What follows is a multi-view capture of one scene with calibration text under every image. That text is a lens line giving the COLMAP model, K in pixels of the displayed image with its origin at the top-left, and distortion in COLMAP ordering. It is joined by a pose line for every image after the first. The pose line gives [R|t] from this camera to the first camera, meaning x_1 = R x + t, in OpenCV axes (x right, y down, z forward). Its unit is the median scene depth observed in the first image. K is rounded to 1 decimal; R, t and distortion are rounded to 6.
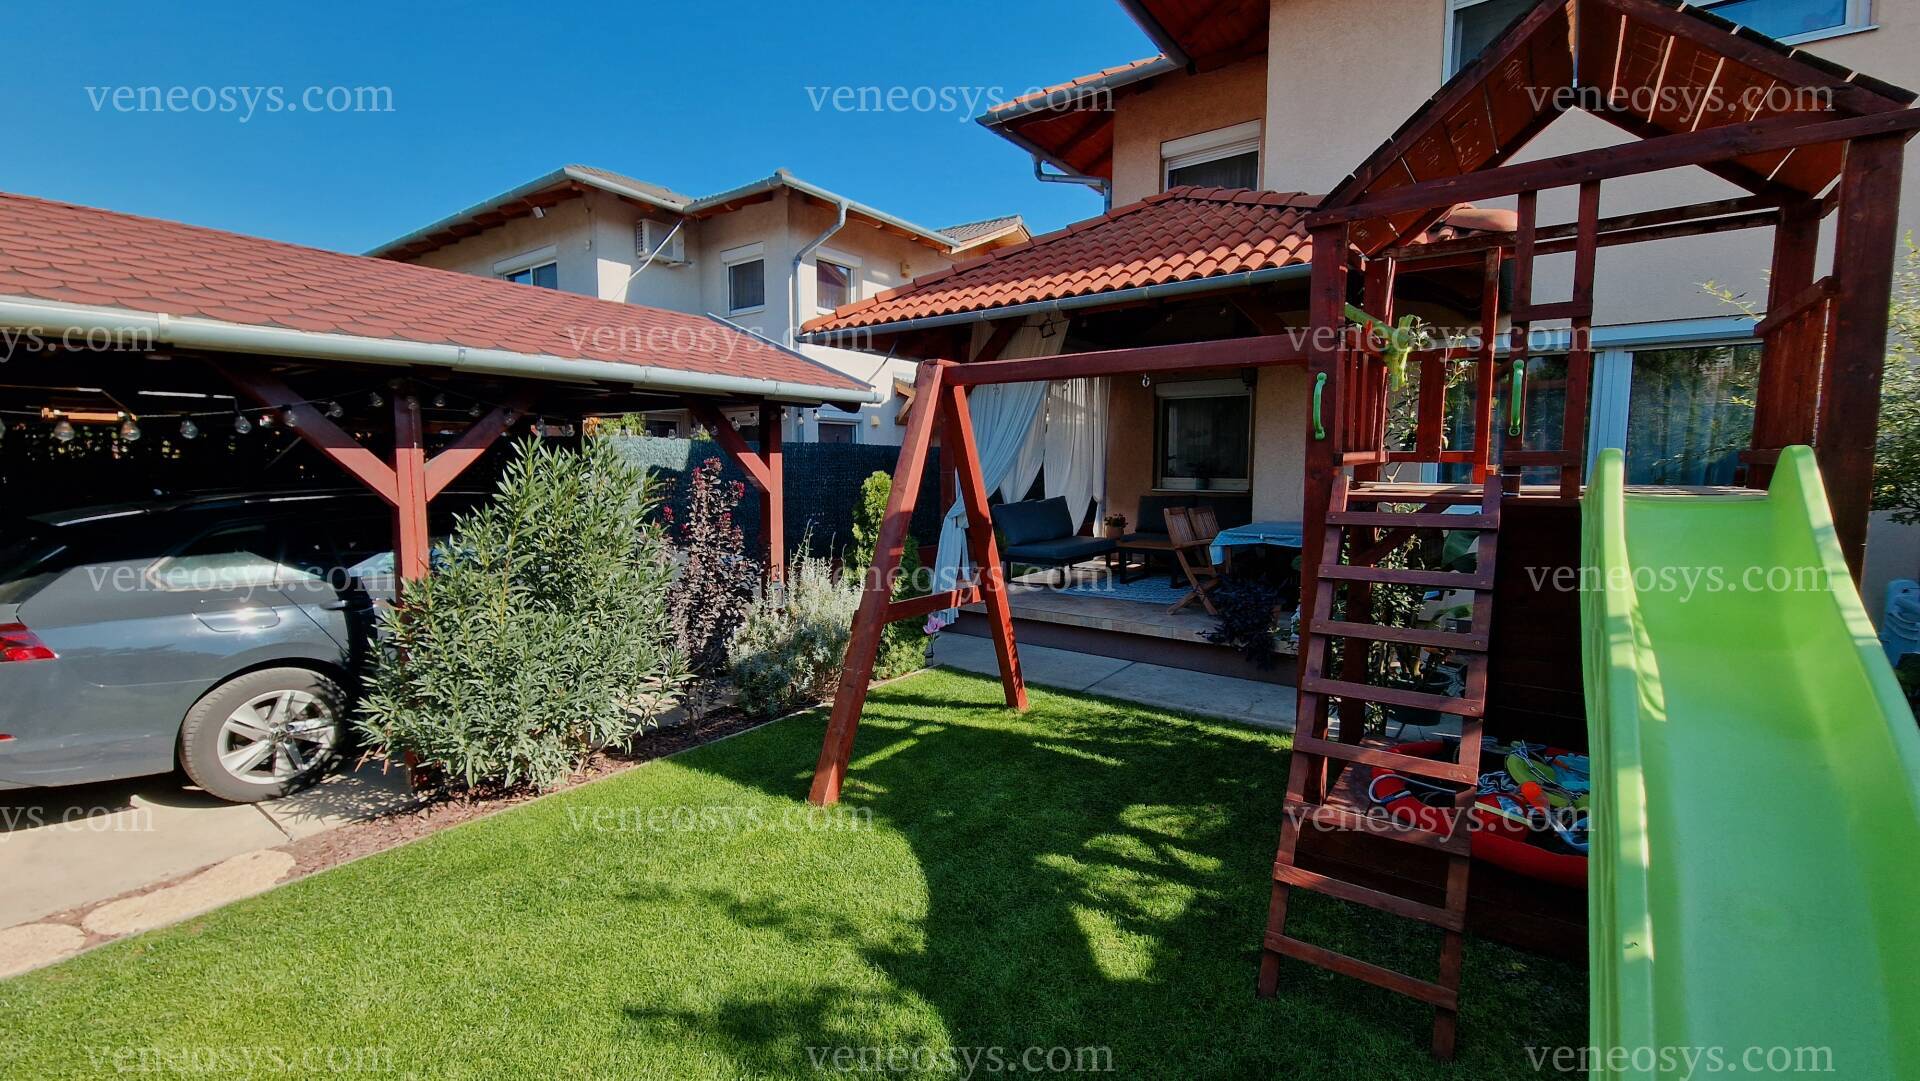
lens RADIAL K [[788.0, 0, 943.2], [0, 788.0, 536.5], [0, 0, 1]] dist [0.000627, -0.002462]
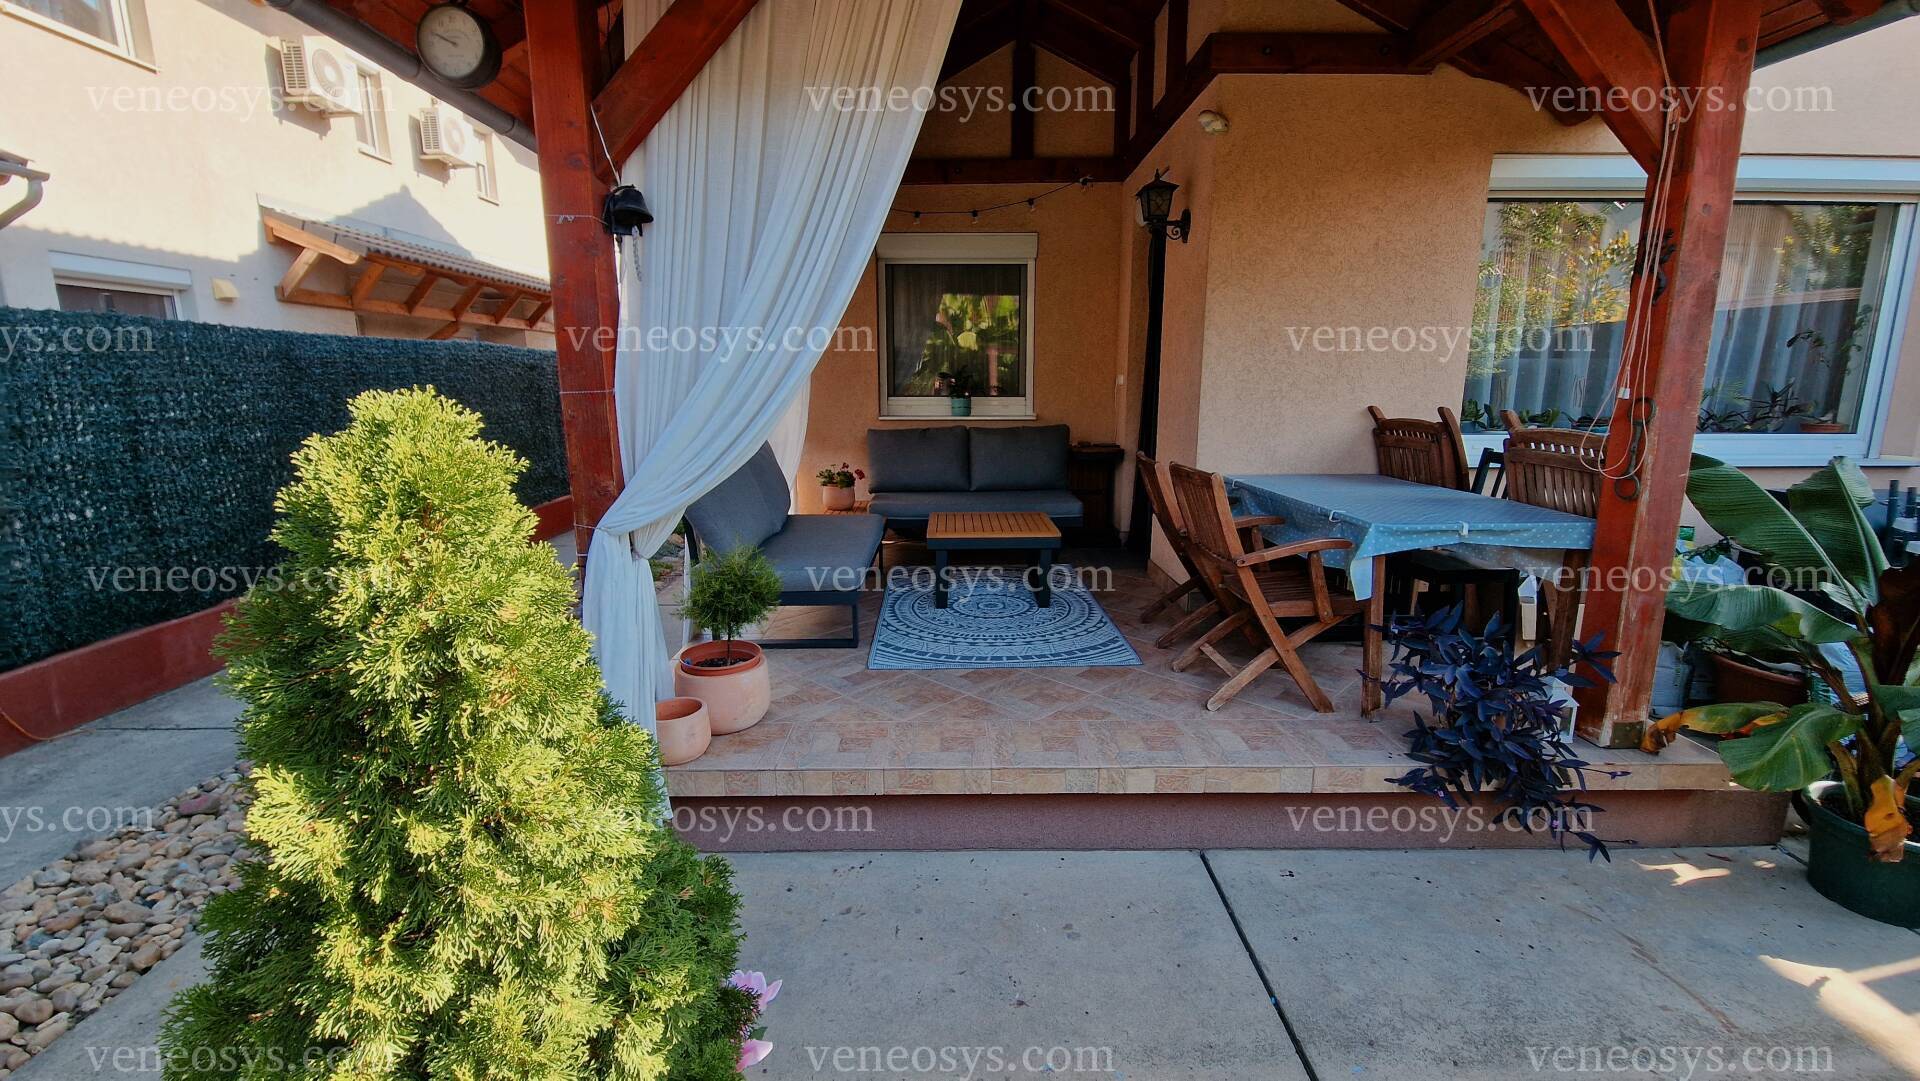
lens RADIAL K [[788.0, 0, 956.4], [0, 788.0, 537.6], [0, 0, 1]] dist [0.000627, -0.002462]
pose [[0.793580, -0.120243, 0.596467, -0.085933], [0.057844, 0.990748, 0.122768, -0.062424], [-0.605711, -0.062924, 0.793193, 0.758726]]
